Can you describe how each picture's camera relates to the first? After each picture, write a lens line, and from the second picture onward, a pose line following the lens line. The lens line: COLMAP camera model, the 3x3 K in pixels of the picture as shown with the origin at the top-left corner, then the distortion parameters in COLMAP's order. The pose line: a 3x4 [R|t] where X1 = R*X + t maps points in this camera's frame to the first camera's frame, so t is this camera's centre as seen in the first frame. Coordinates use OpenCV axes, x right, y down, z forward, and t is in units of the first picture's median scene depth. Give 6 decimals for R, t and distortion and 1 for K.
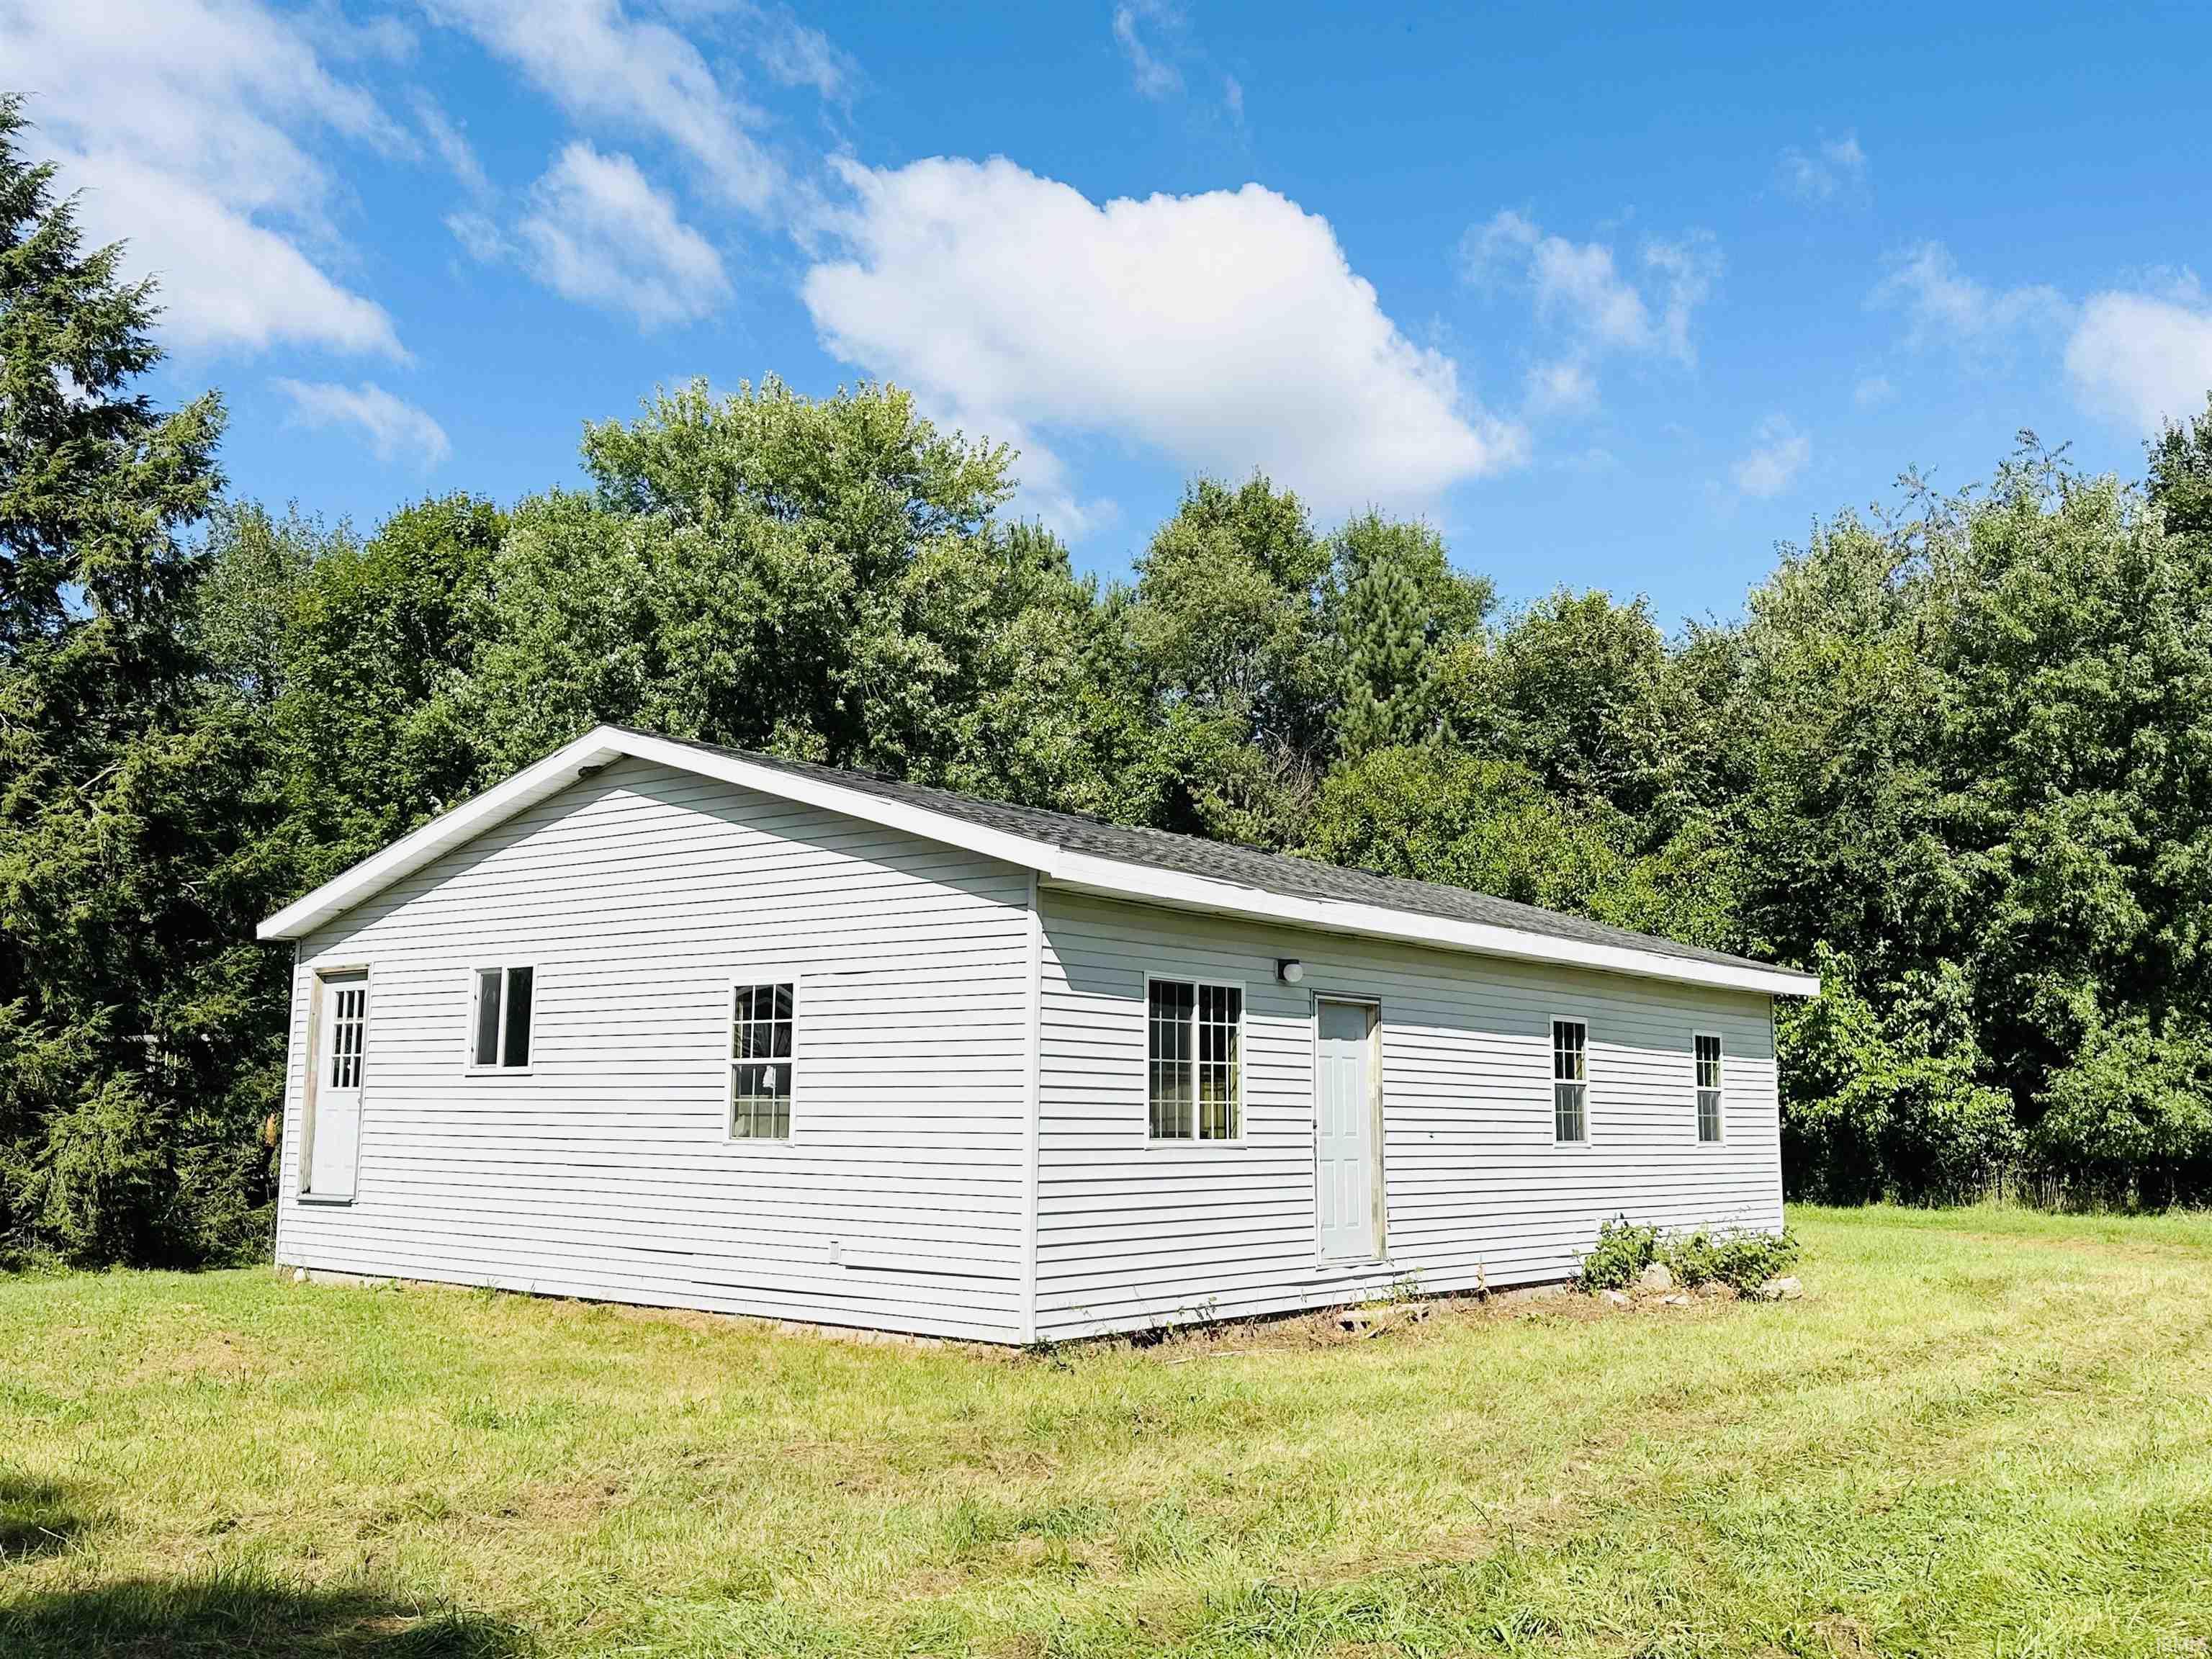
lens RADIAL K [[1932.8, 0, 1106.0], [0, 1932.8, 829.5], [0, 0, 1]] dist [0.081470, -0.246540]
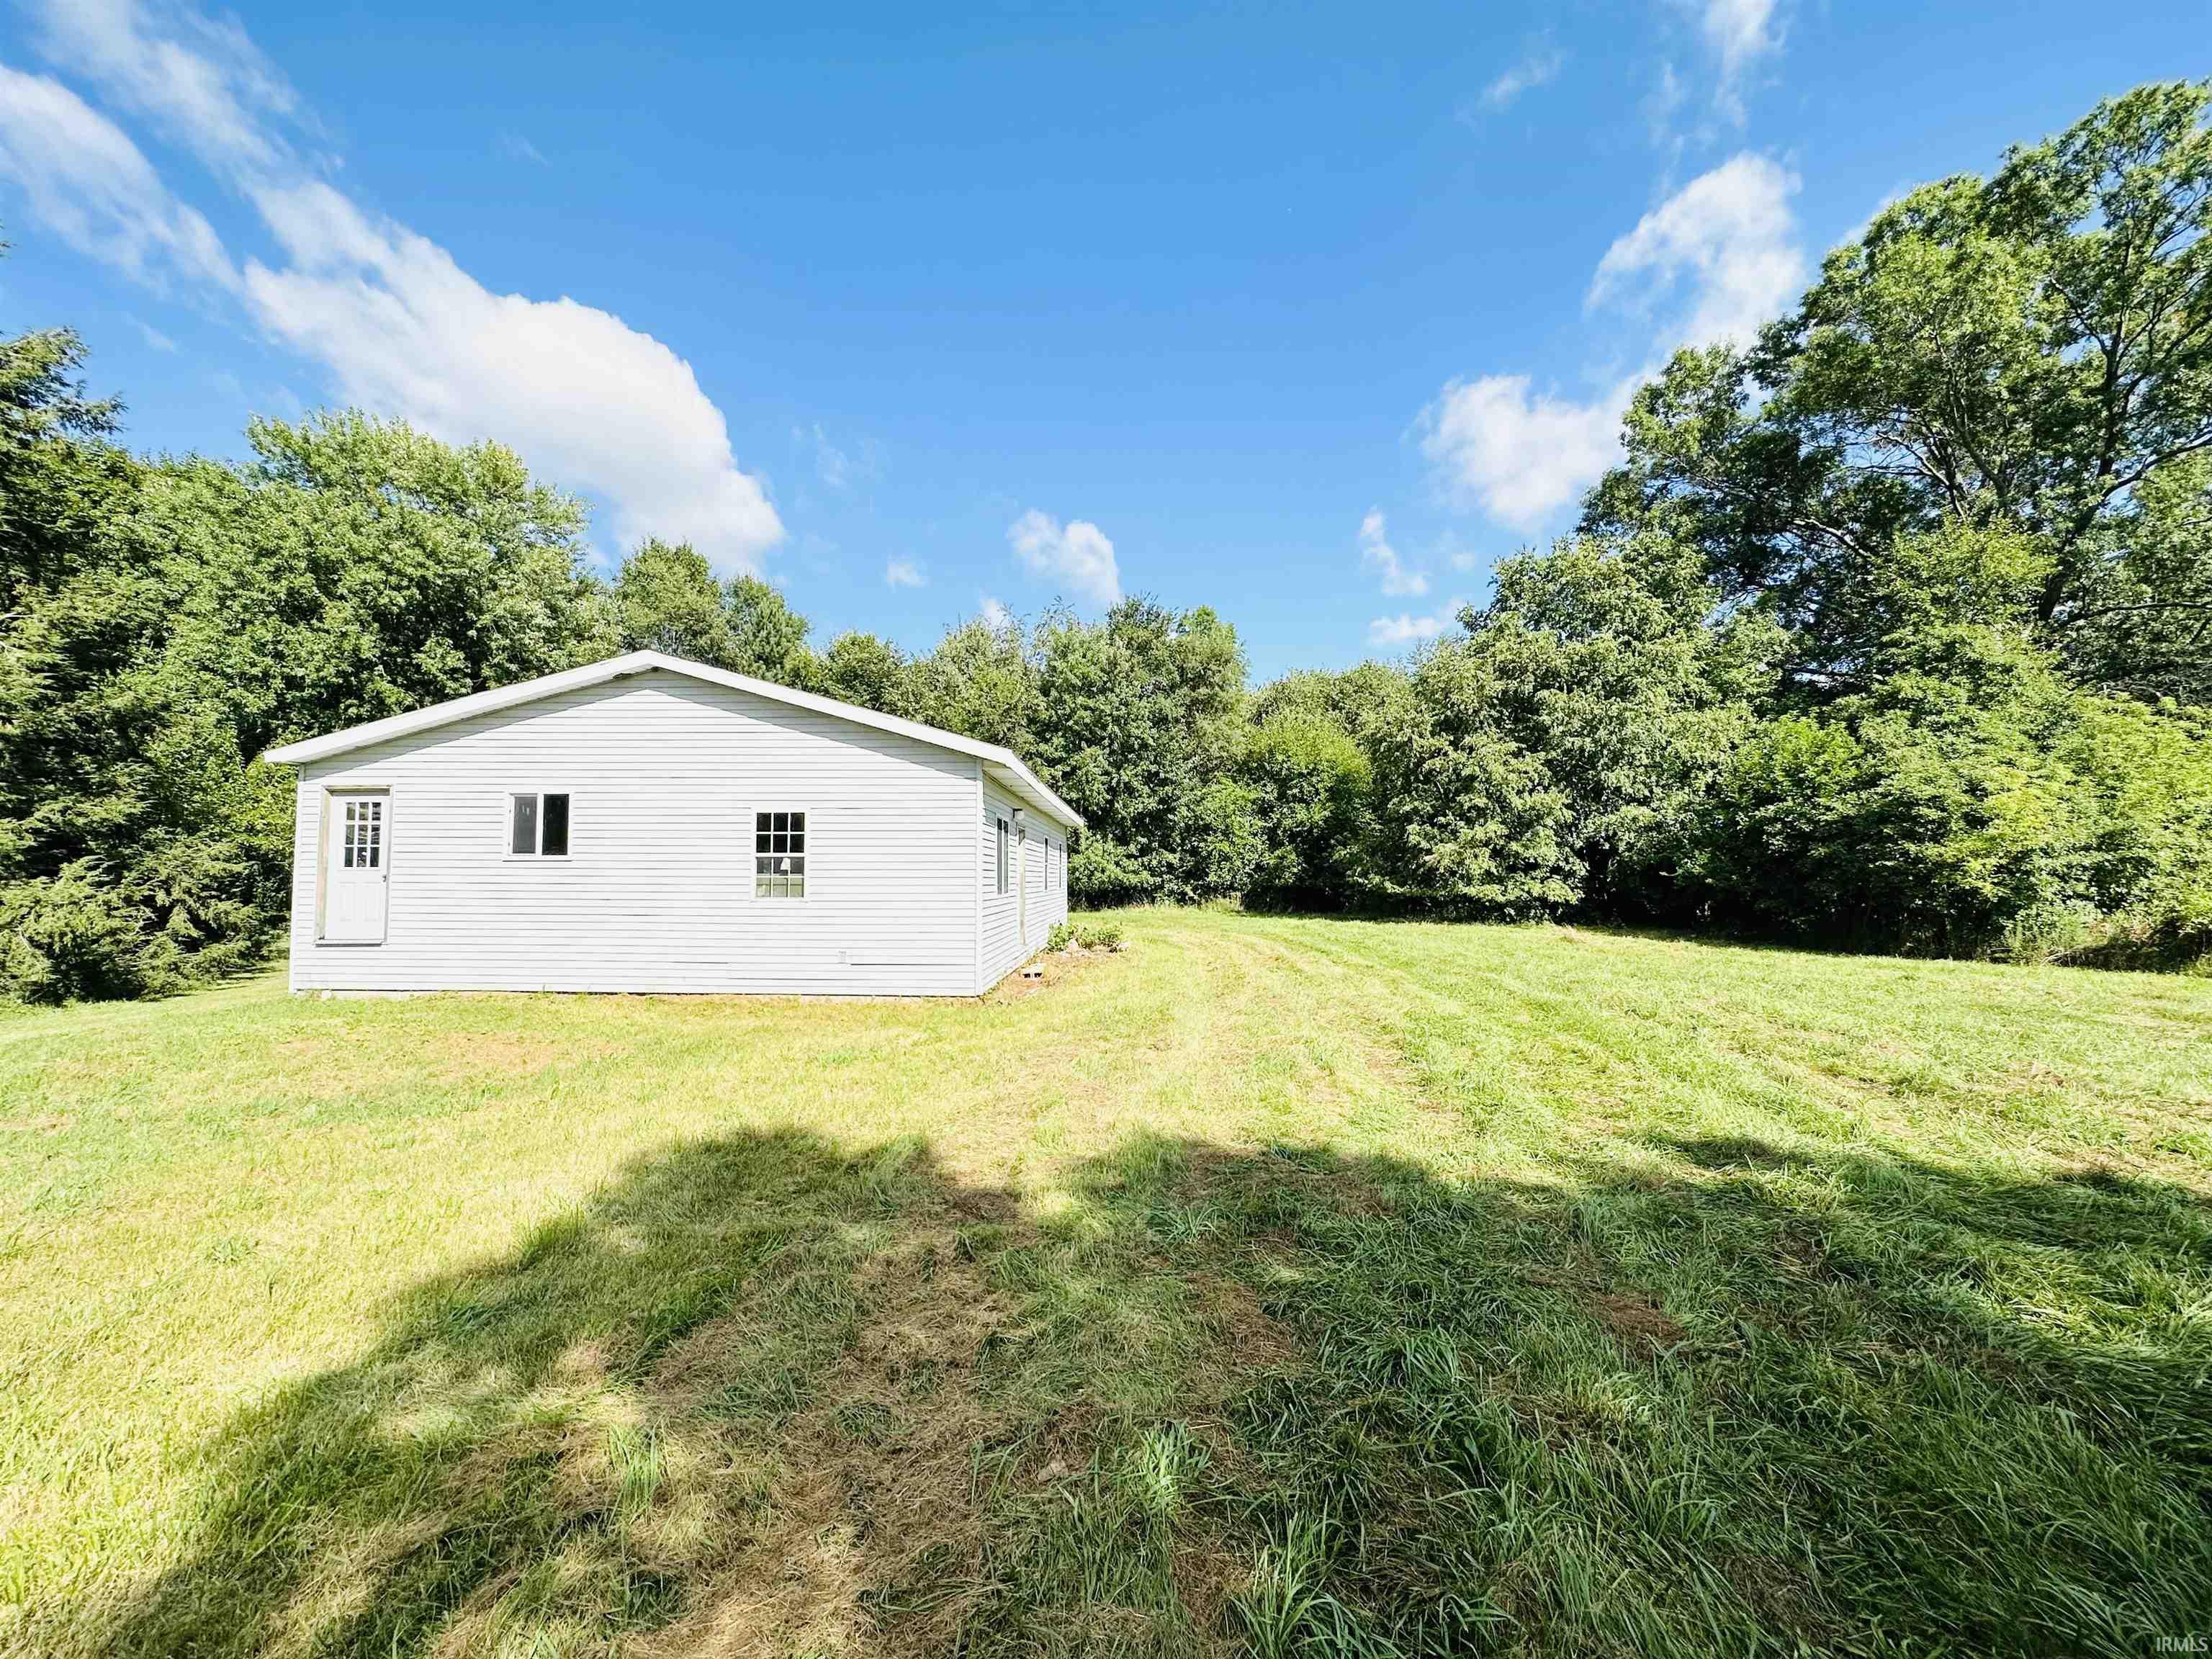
lens RADIAL K [[904.5, 0, 1106.0], [0, 904.5, 829.5], [0, 0, 1]] dist [-0.013282, 0.000165]
pose [[0.803537, 0.026980, 0.594643, -0.299742], [-0.081089, 0.994621, 0.064447, 0.012710], [-0.589705, -0.100005, 0.801403, 0.110740]]
